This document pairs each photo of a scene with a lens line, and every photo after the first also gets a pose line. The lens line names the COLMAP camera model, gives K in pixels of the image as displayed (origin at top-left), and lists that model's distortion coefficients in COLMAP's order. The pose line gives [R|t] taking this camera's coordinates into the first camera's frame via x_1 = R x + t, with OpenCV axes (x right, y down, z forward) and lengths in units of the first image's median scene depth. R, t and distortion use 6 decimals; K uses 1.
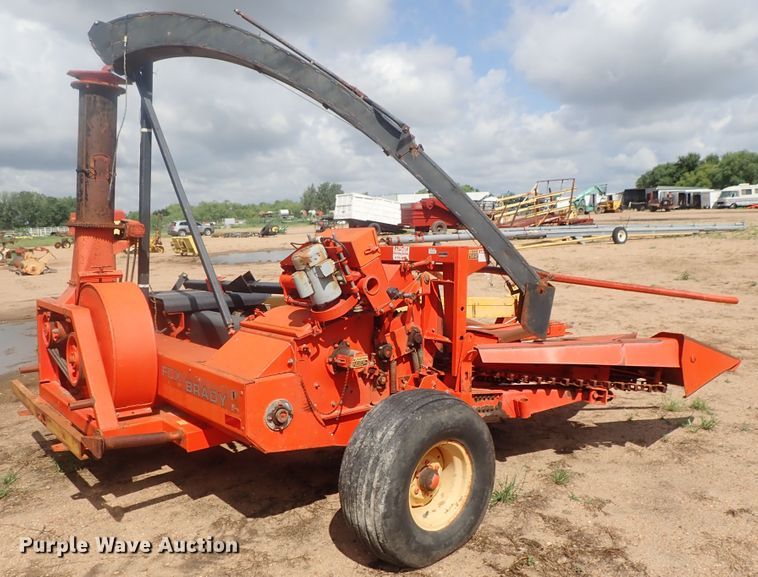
lens RADIAL K [[614.2, 0, 380.3], [0, 614.2, 272.8], [0, 0, 1]] dist [-0.009135, -0.002372]
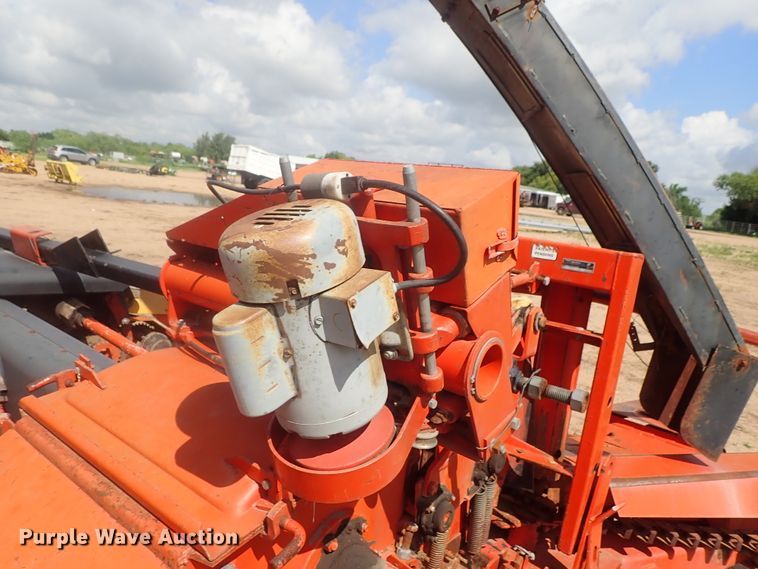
lens RADIAL K [[559.9, 0, 371.1], [0, 559.9, 281.7], [0, 0, 1]] dist [0.000285, -0.014314]
pose [[0.973150, 0.115664, 0.198998, -0.105844], [-0.132237, 0.988595, 0.072068, -0.027279], [-0.188393, -0.096448, 0.977346, 0.639205]]
